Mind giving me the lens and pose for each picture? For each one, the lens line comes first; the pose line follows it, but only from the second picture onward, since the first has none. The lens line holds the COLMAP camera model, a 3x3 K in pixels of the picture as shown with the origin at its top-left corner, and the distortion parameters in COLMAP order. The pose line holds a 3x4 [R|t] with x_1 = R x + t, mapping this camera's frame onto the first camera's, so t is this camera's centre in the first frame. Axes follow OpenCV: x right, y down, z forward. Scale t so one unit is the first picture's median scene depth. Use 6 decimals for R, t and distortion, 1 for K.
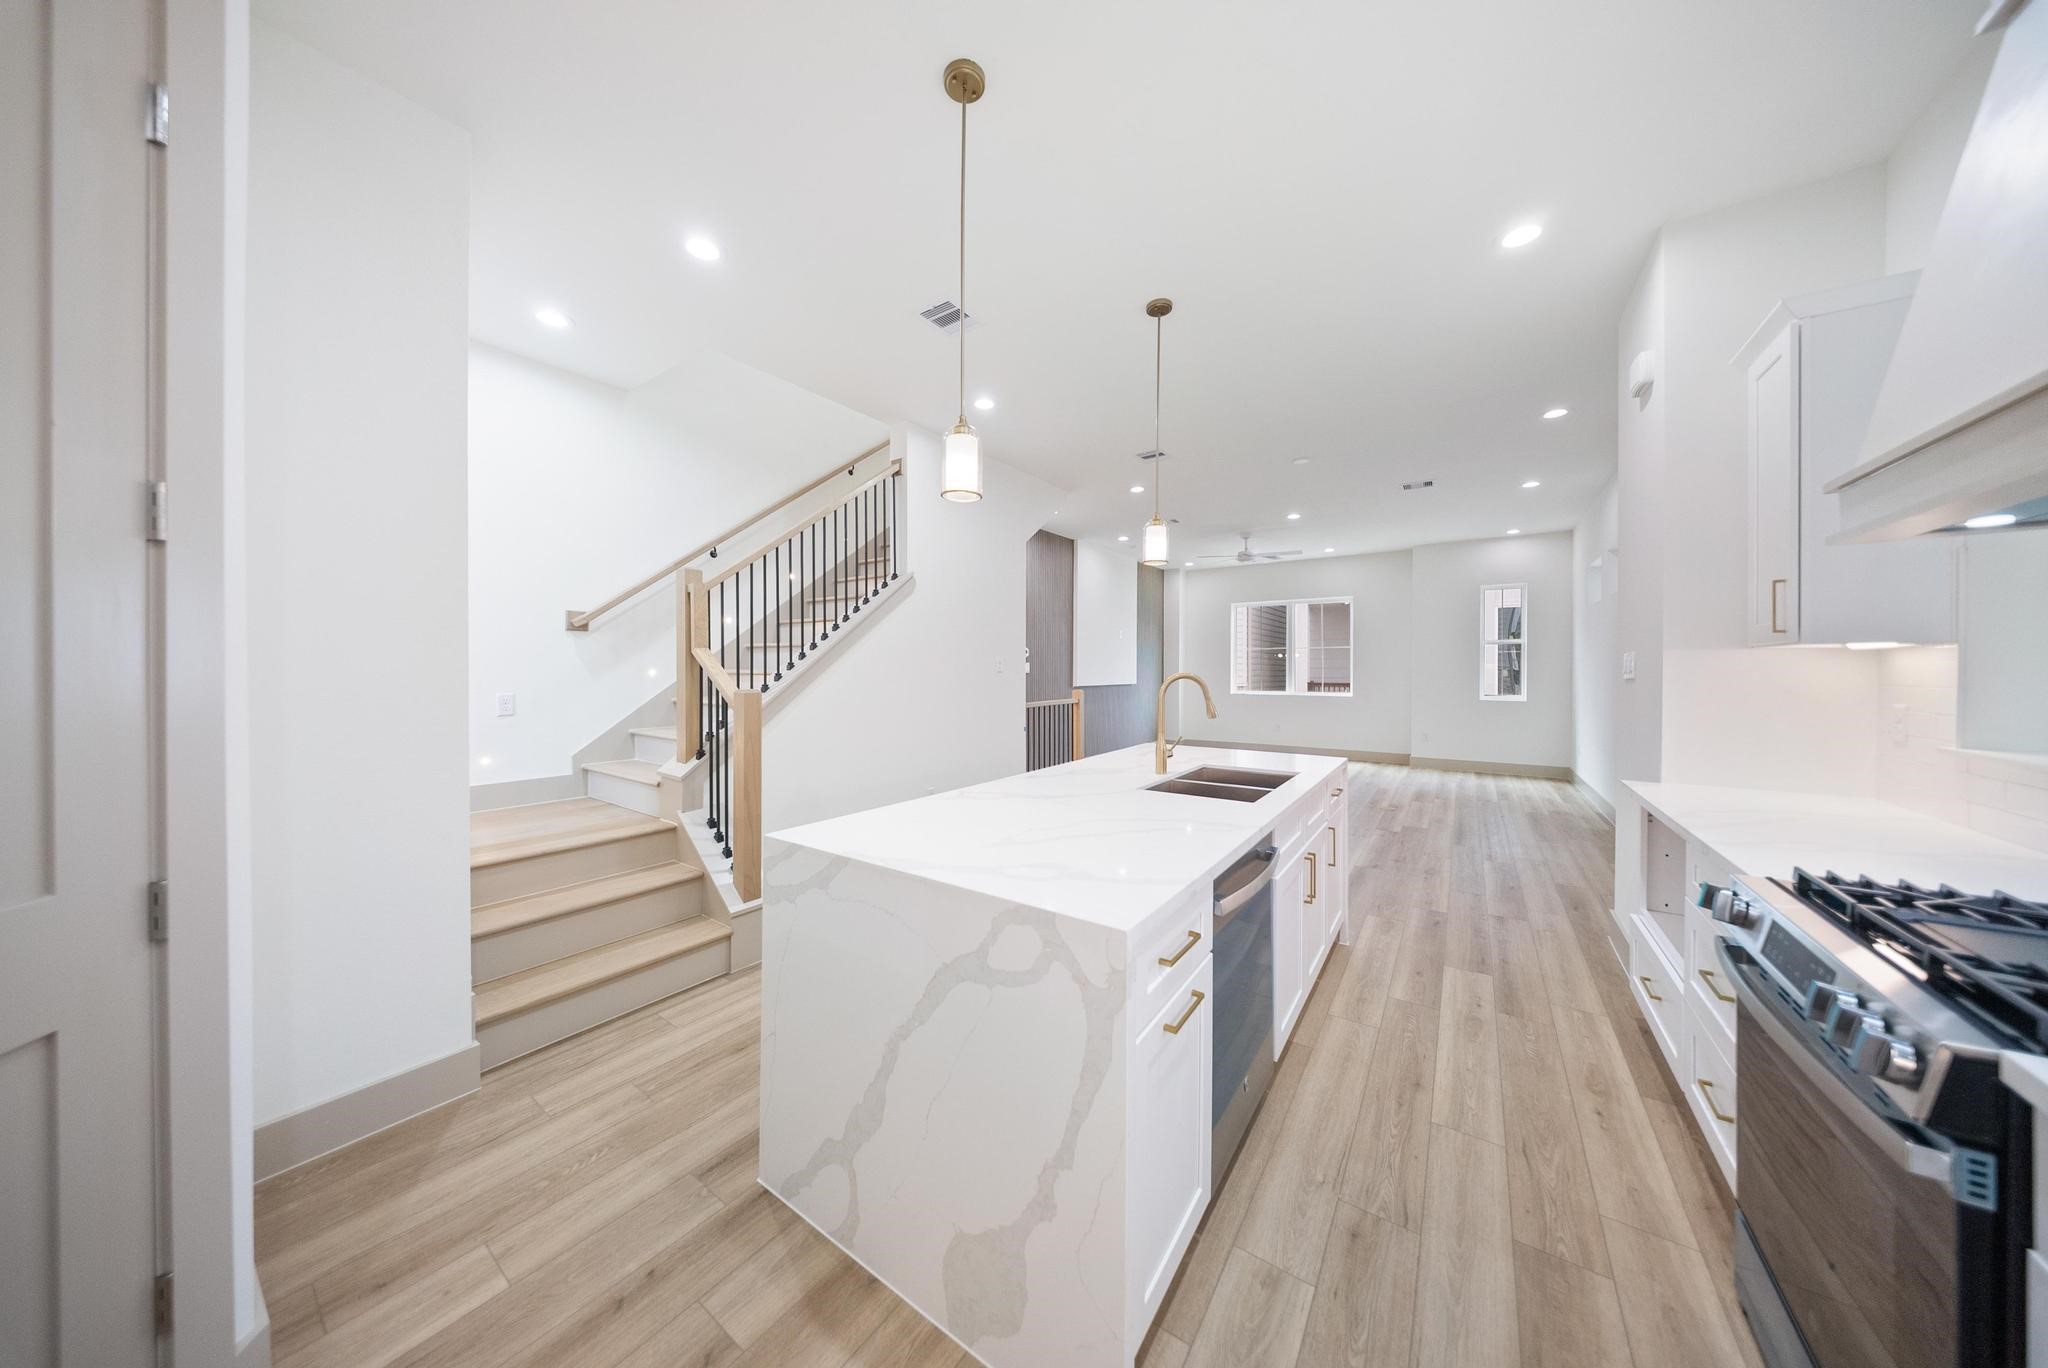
lens RADIAL K [[614.5, 0, 1008.3], [0, 614.5, 671.2], [0, 0, 1]] dist [0.000994, -0.001087]
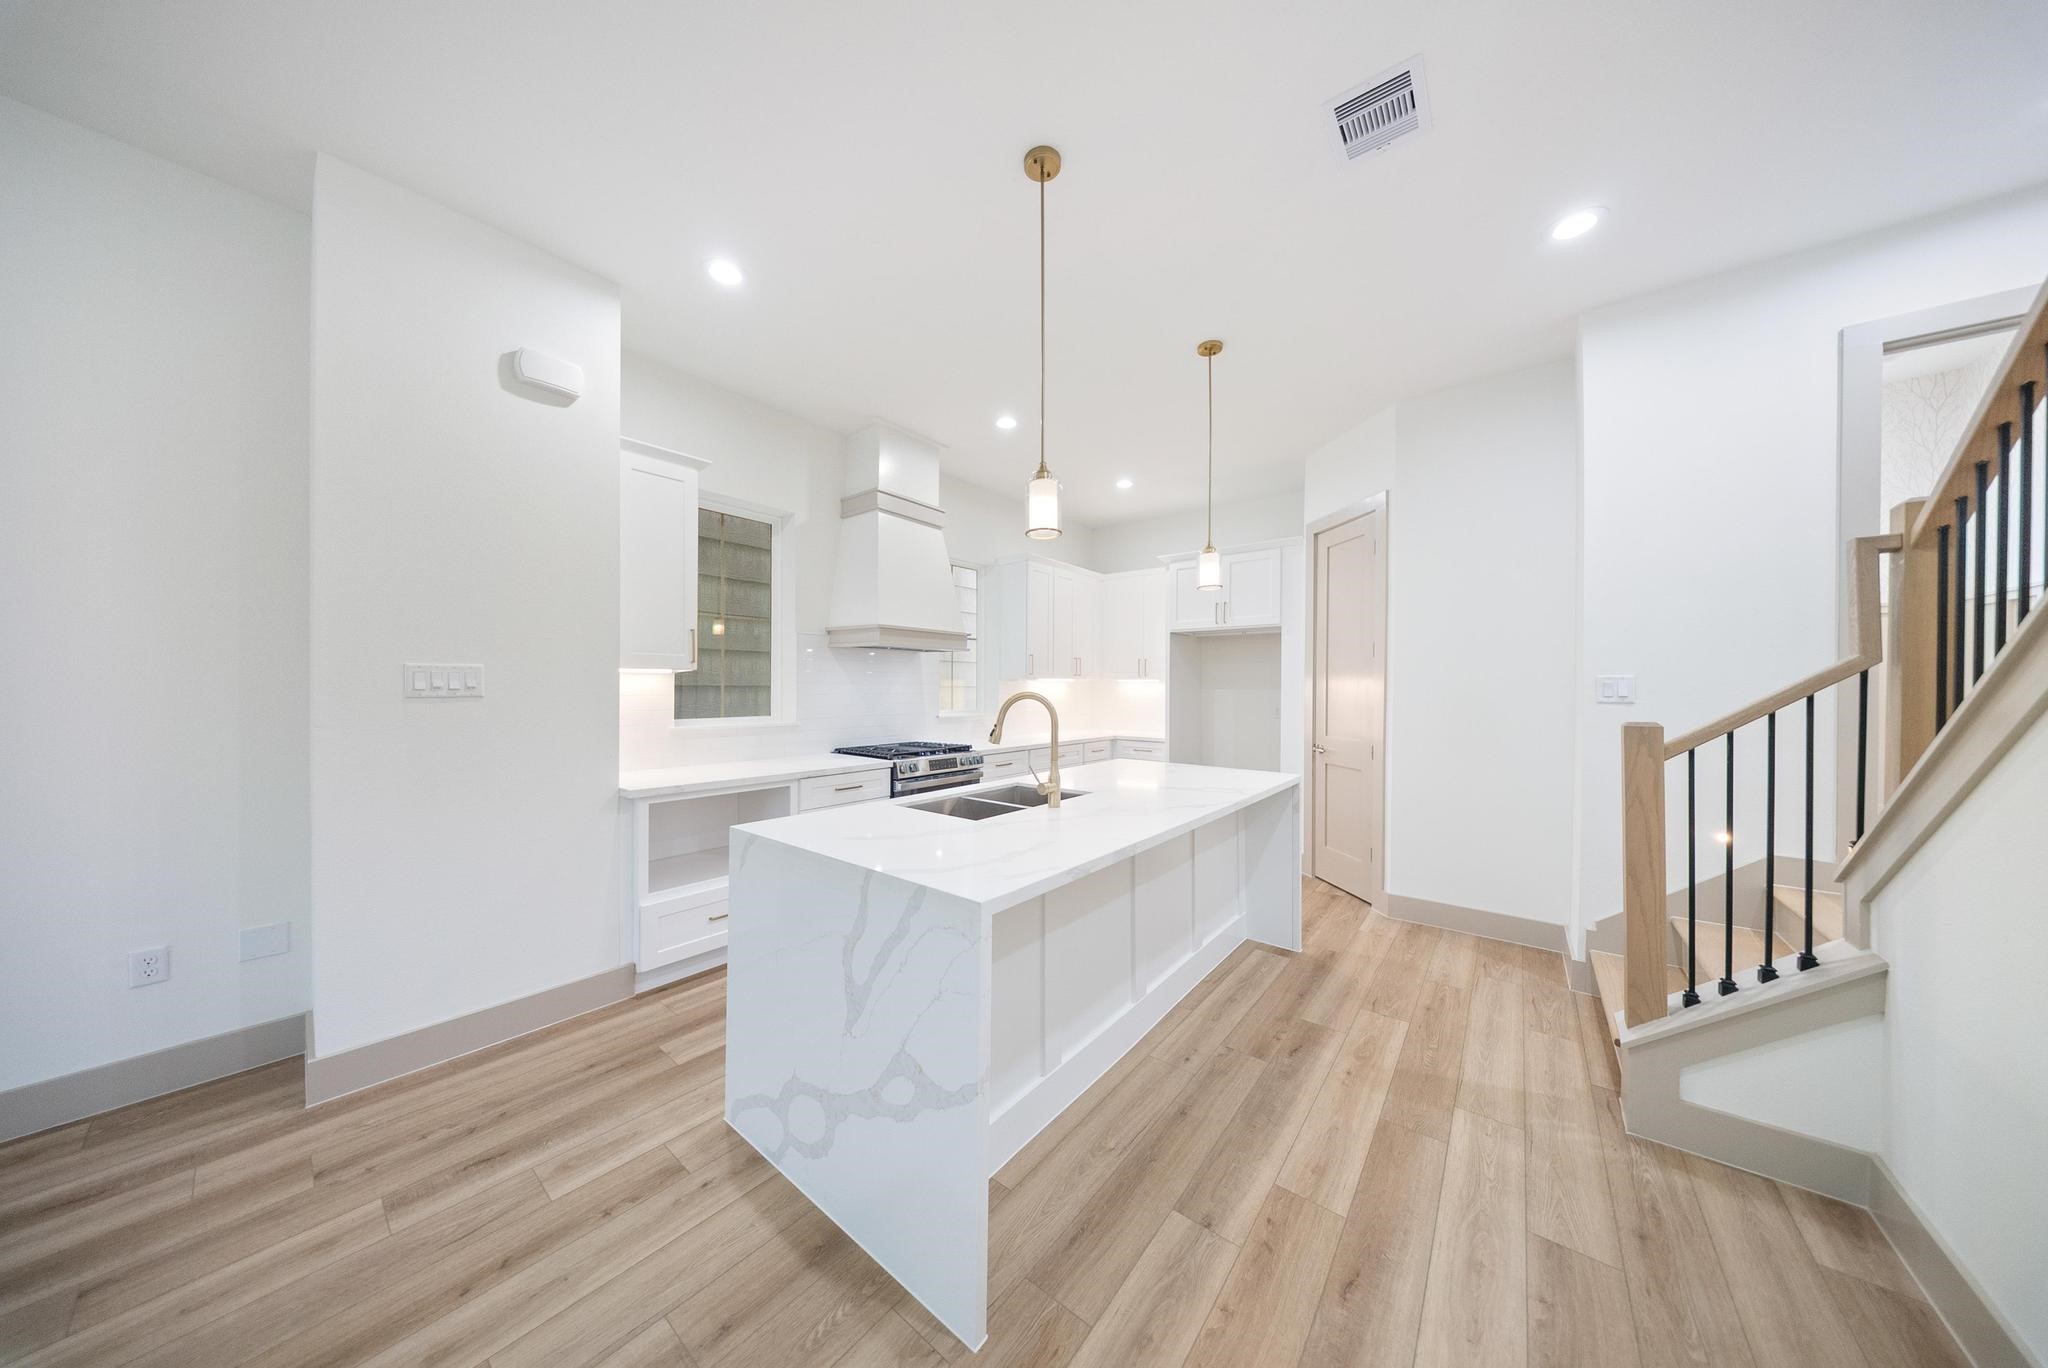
lens RADIAL K [[614.5, 0, 1018.4], [0, 614.5, 687.7], [0, 0, 1]] dist [0.000994, -0.001087]
pose [[-0.999003, -0.003042, 0.044535, 0.212181], [-0.002794, 0.999980, 0.005624, -0.007551], [-0.044551, 0.005494, -0.998992, 1.557210]]
